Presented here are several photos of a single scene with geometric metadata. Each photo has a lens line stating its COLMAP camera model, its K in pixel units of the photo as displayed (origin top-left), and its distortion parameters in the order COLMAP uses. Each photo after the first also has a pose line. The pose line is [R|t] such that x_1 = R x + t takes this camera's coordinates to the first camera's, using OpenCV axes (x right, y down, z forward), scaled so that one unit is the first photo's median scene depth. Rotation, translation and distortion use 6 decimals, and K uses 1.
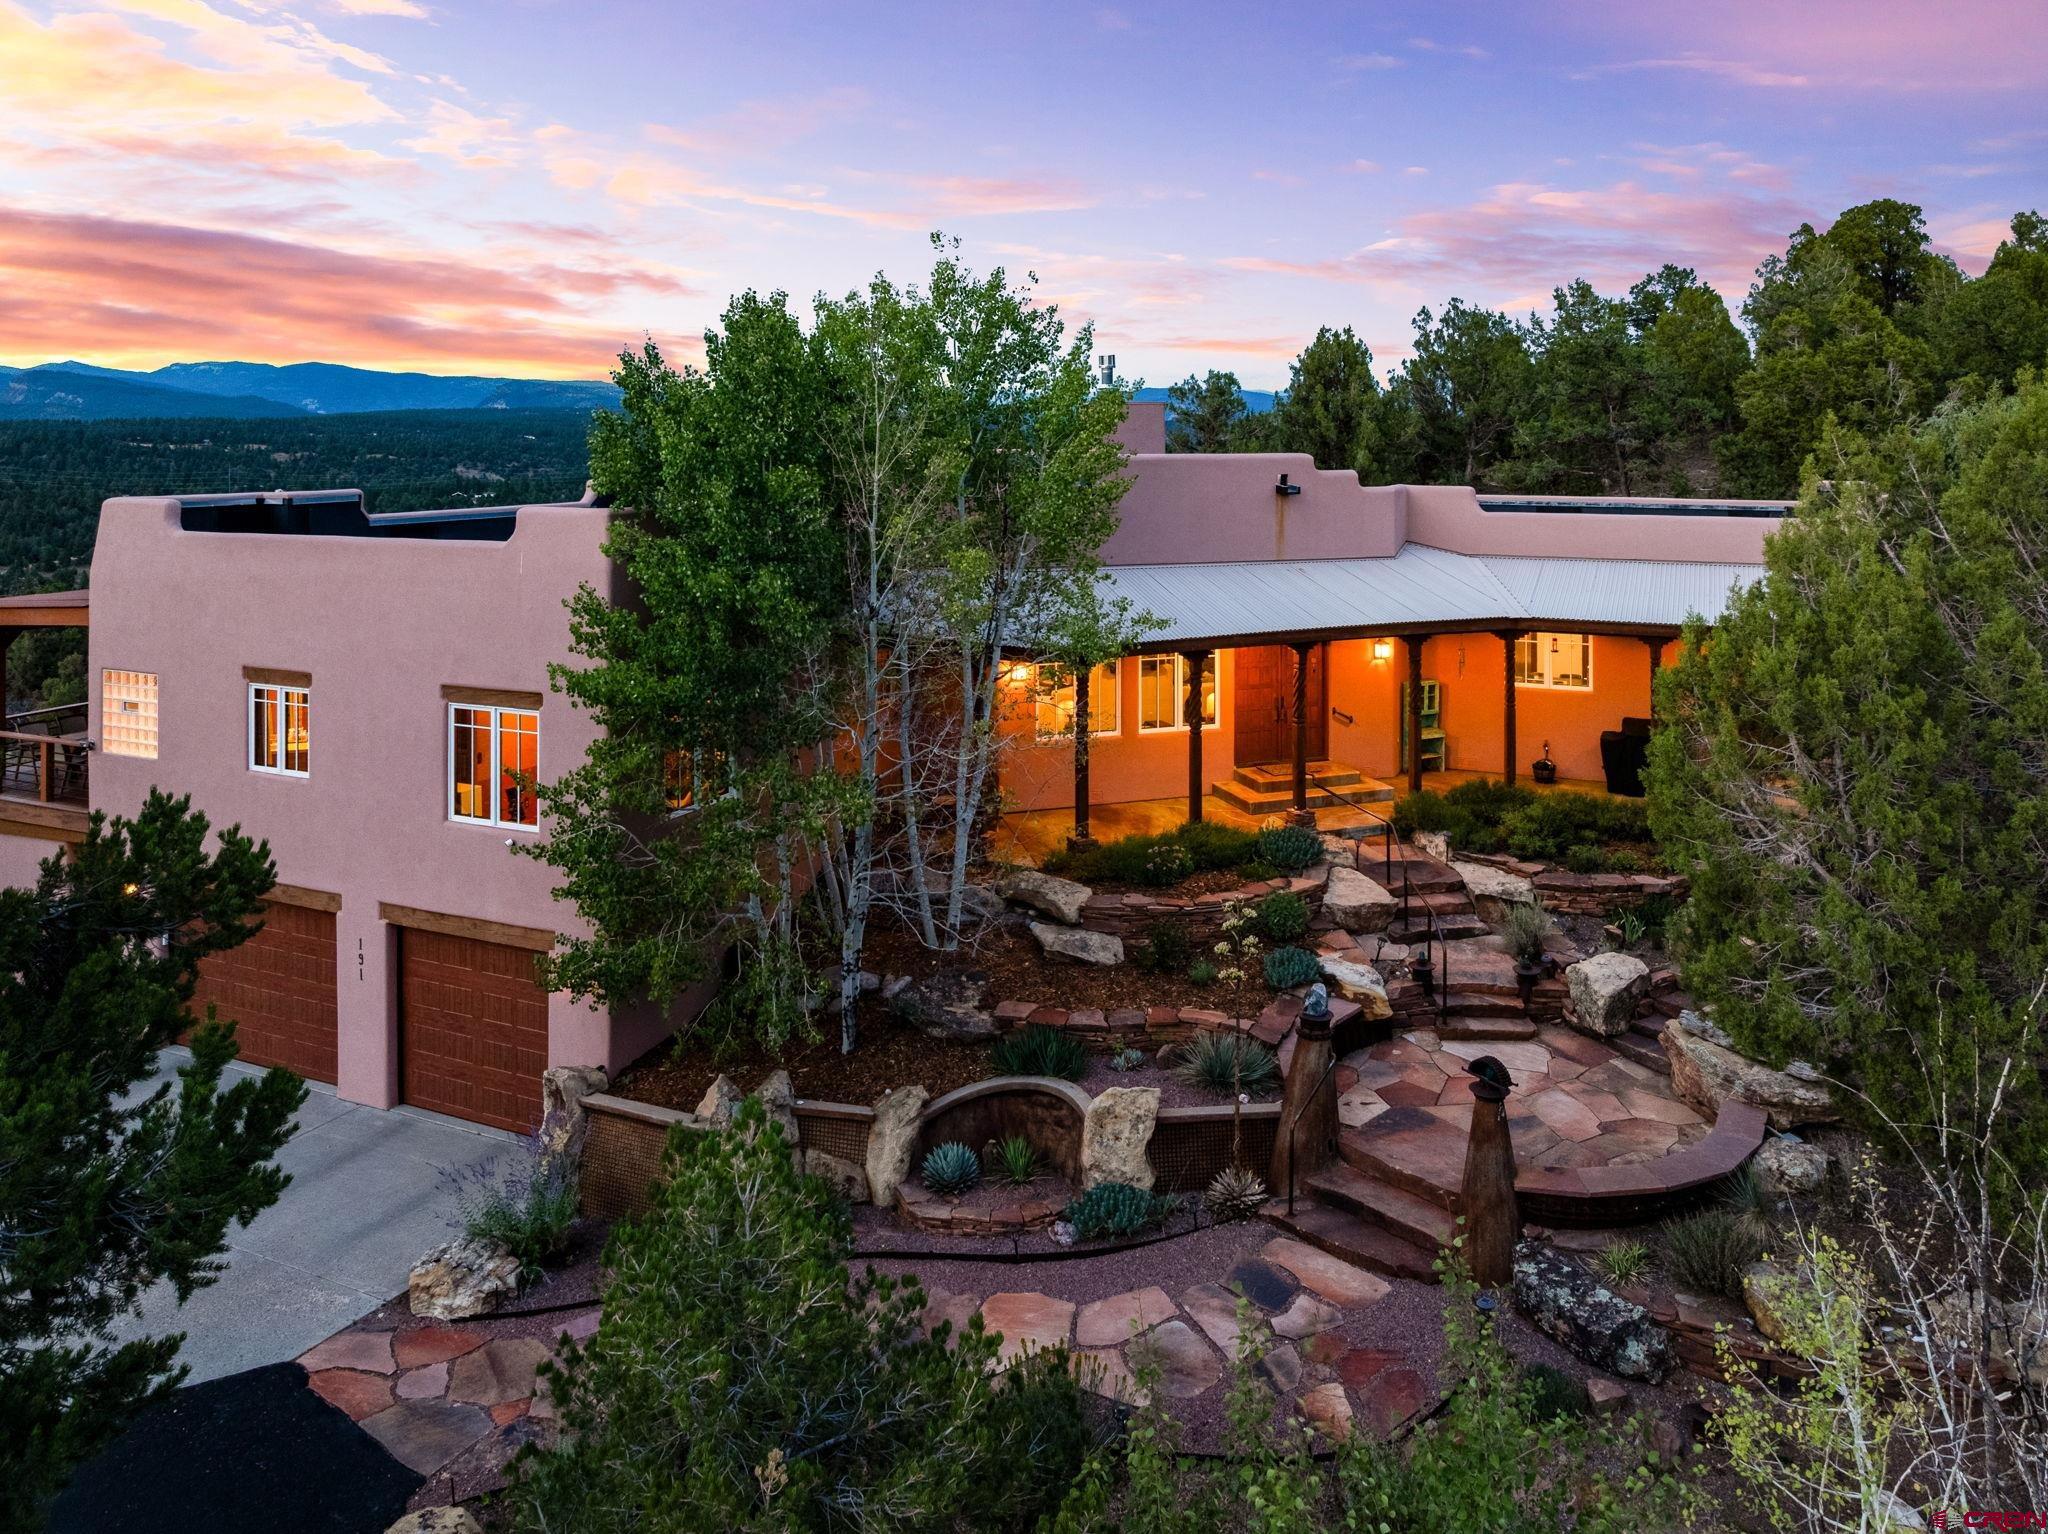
lens RADIAL K [[1532.2, 0, 1024.3], [0, 1532.2, 449.0], [0, 0, 1]] dist [-0.000212, -0.022782]
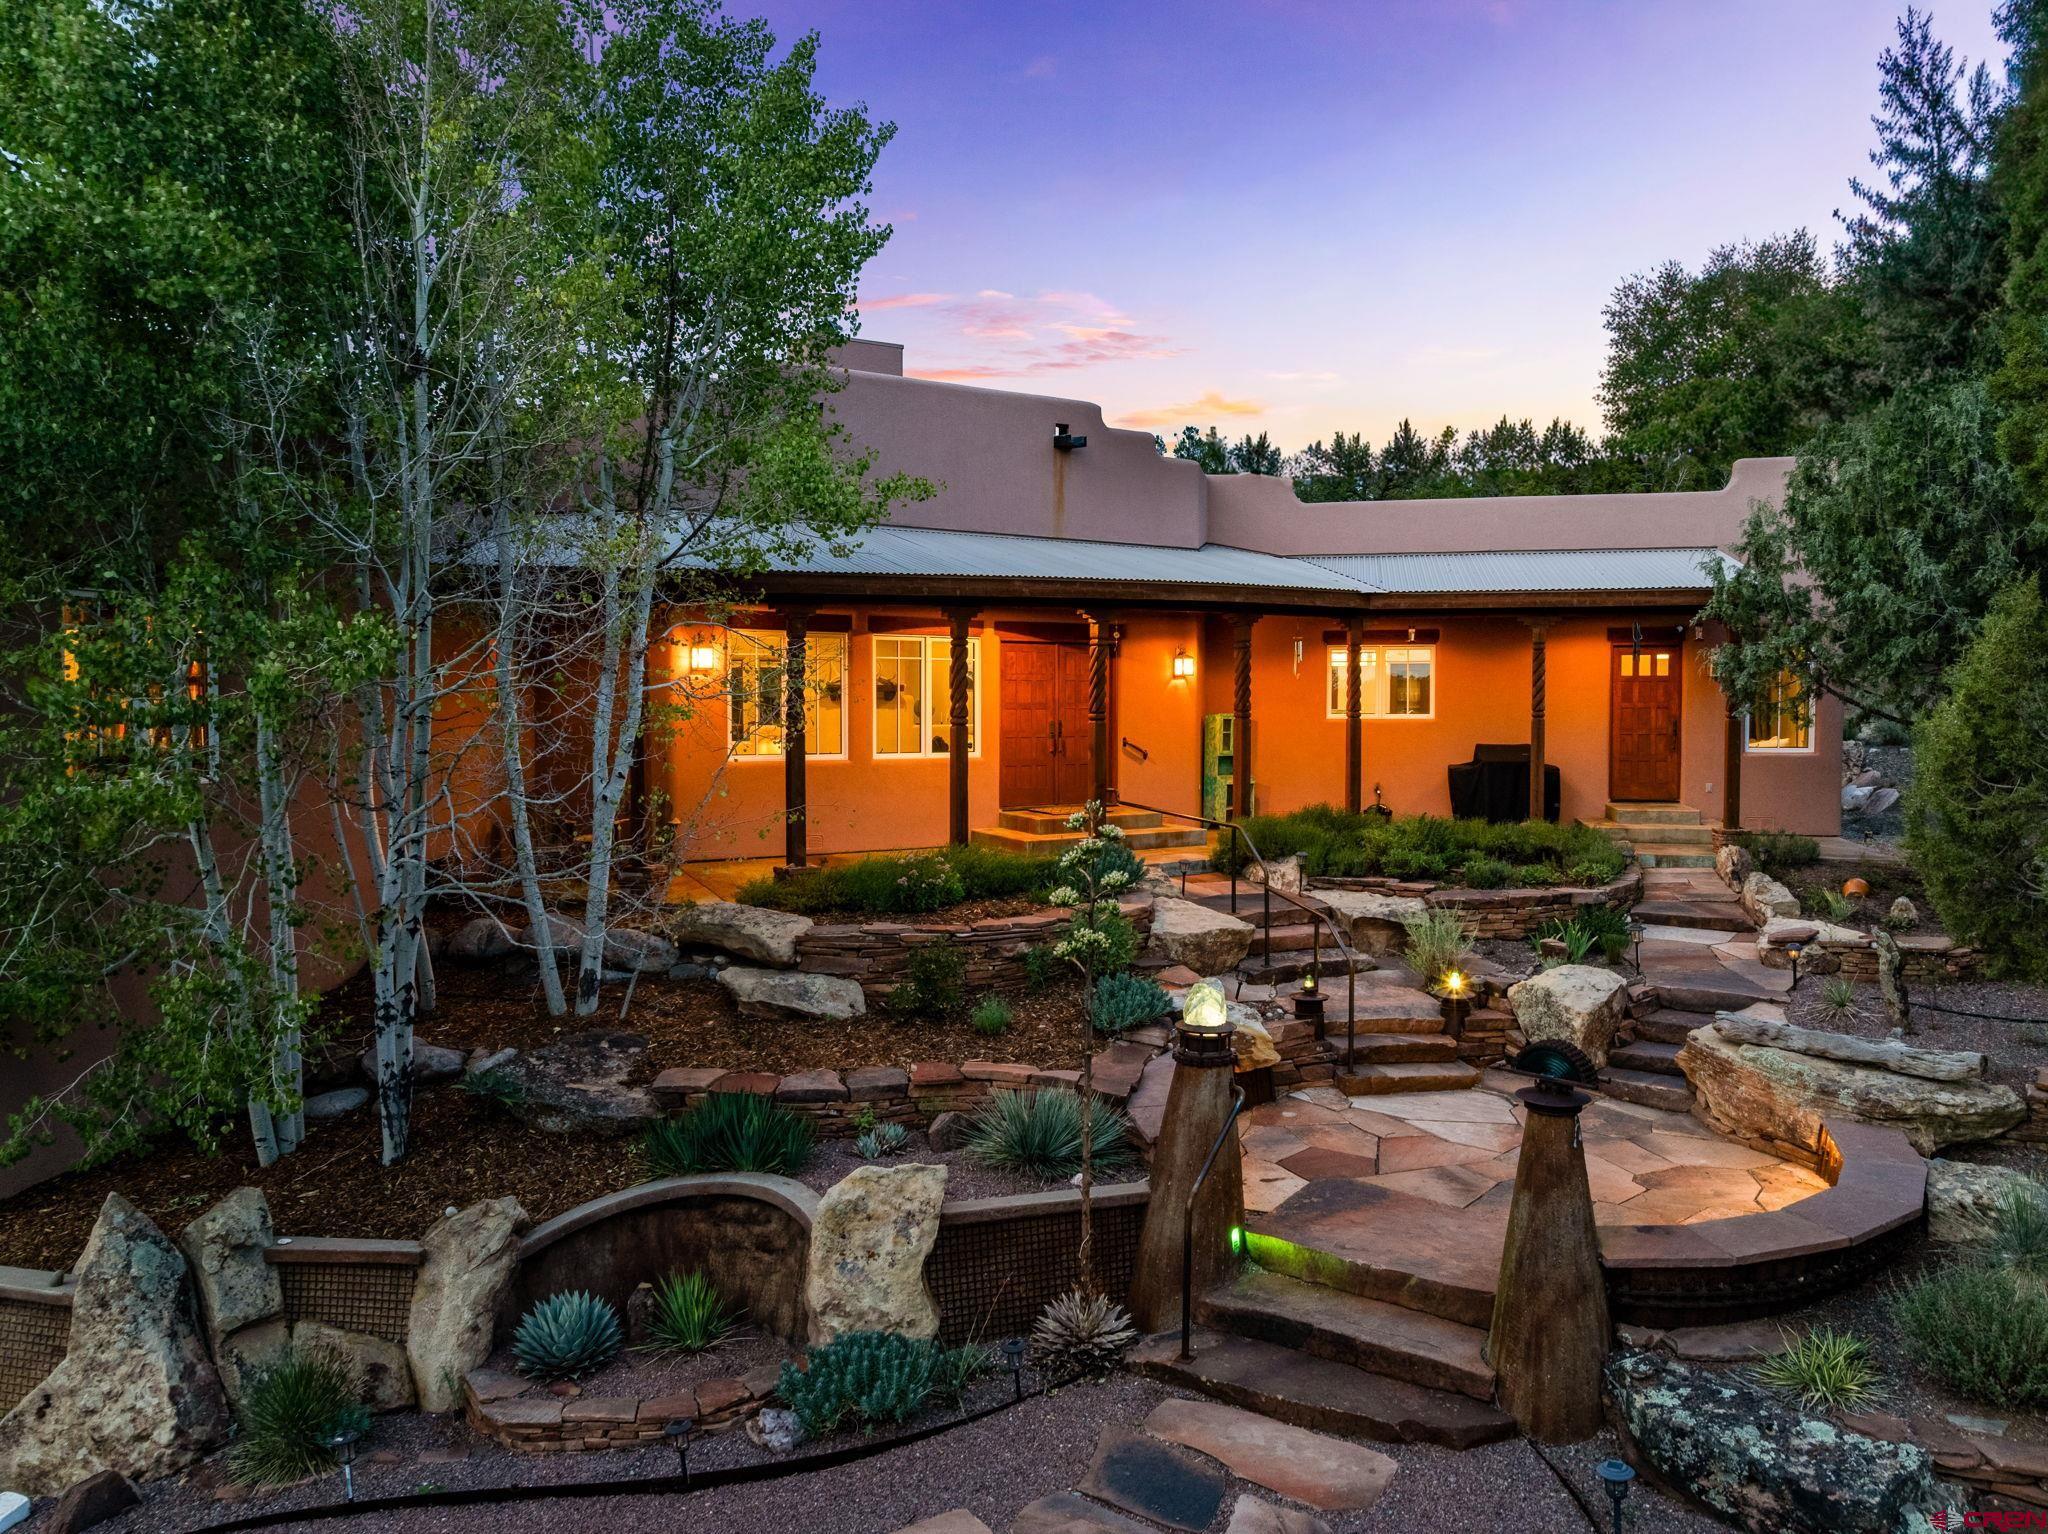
lens RADIAL K [[1443.7, 0, 1033.0], [0, 1443.7, 776.8], [0, 0, 1]] dist [-0.039385, 0.005416]
pose [[0.977808, -0.004069, 0.209463, 0.008516], [-0.004038, 0.999260, 0.038262, 0.231887], [-0.209464, -0.038259, 0.977068, 0.437804]]
